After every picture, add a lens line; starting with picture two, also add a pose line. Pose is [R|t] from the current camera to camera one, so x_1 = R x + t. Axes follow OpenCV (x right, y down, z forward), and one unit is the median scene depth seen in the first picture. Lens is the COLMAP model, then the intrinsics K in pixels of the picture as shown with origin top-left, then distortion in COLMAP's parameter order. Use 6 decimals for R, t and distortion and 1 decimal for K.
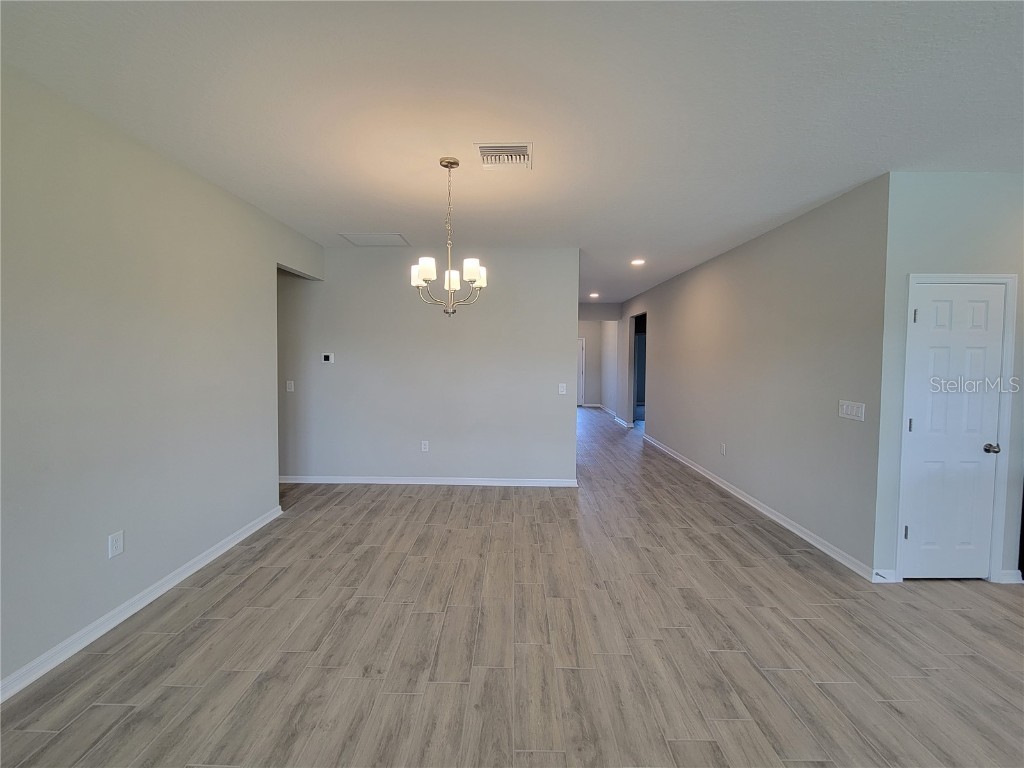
lens RADIAL K [[418.0, 0, 511.5], [0, 418.0, 370.6], [0, 0, 1]] dist [-0.001621, -0.000800]
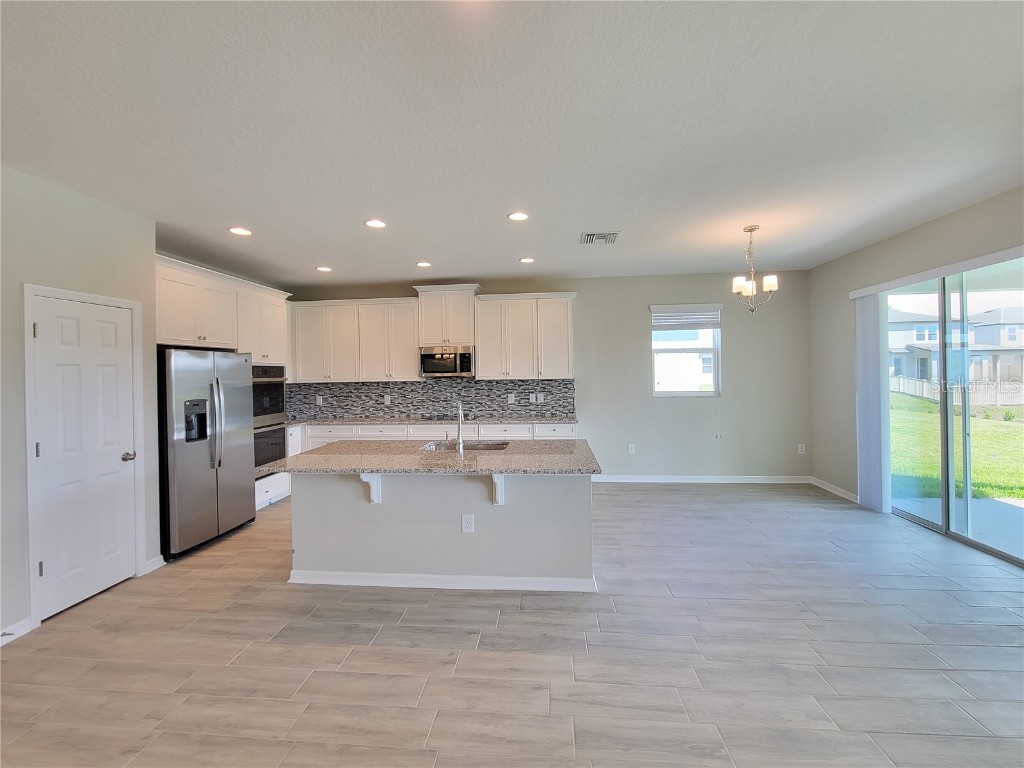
lens RADIAL K [[415.8, 0, 506.6], [0, 415.8, 372.0], [0, 0, 1]] dist [-0.000776, -0.000512]
pose [[0.087125, -0.009356, 0.996153, 0.146028], [0.053960, 0.998532, 0.004659, 0.012175], [-0.994735, 0.053347, 0.087502, -0.105114]]
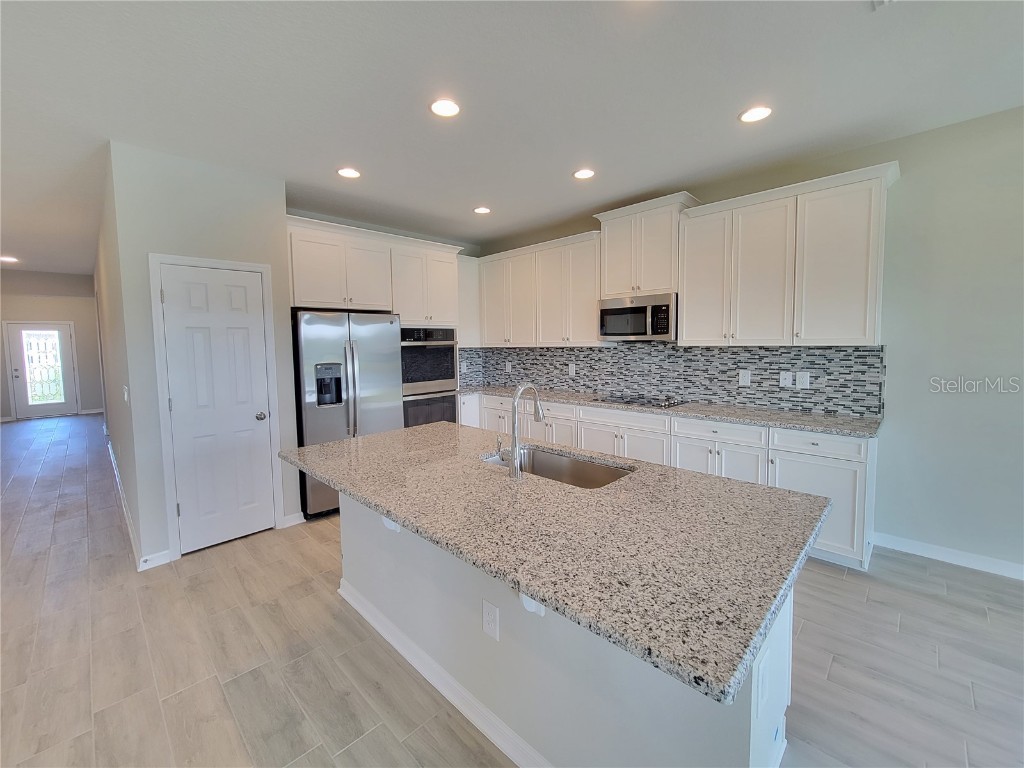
lens RADIAL K [[418.0, 0, 511.5], [0, 418.0, 370.6], [0, 0, 1]] dist [-0.001621, -0.000800]
pose [[0.689963, -0.069845, 0.720467, 0.809839], [0.047947, 0.997558, 0.050791, 0.036044], [-0.722255, -0.000500, 0.691627, -0.296491]]
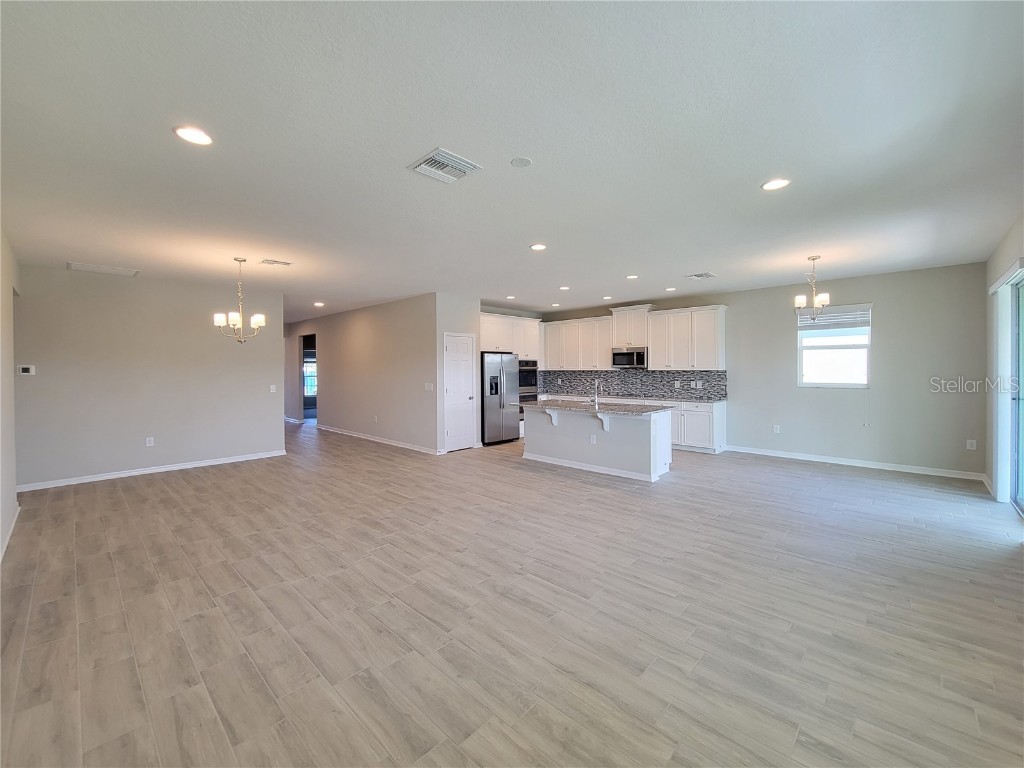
lens RADIAL K [[415.8, 0, 506.6], [0, 415.8, 372.0], [0, 0, 1]] dist [-0.000776, -0.000512]
pose [[0.687783, -0.020022, 0.725640, -0.647292], [0.038007, 0.999242, -0.008452, 0.049861], [-0.724920, 0.033393, 0.688023, -1.035161]]
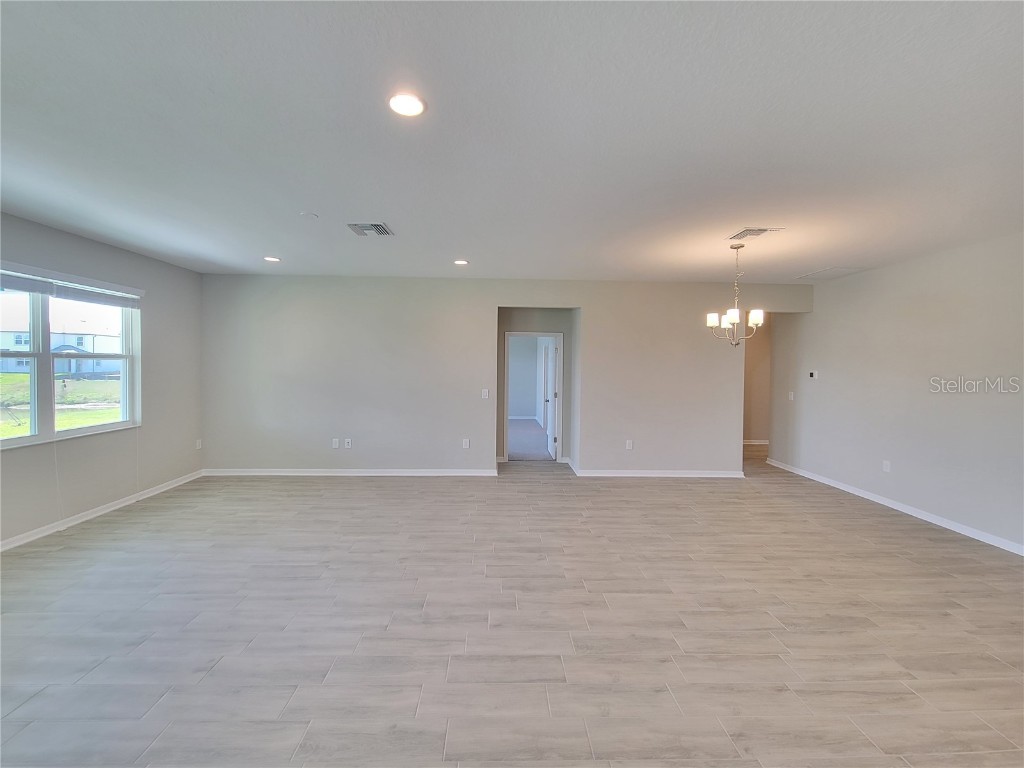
lens RADIAL K [[415.8, 0, 506.6], [0, 415.8, 372.0], [0, 0, 1]] dist [-0.000776, -0.000512]
pose [[0.036769, 0.006324, -0.999304, 1.296435], [-0.045620, 0.998948, 0.004643, -0.006626], [0.998282, 0.045418, 0.037019, 0.115932]]
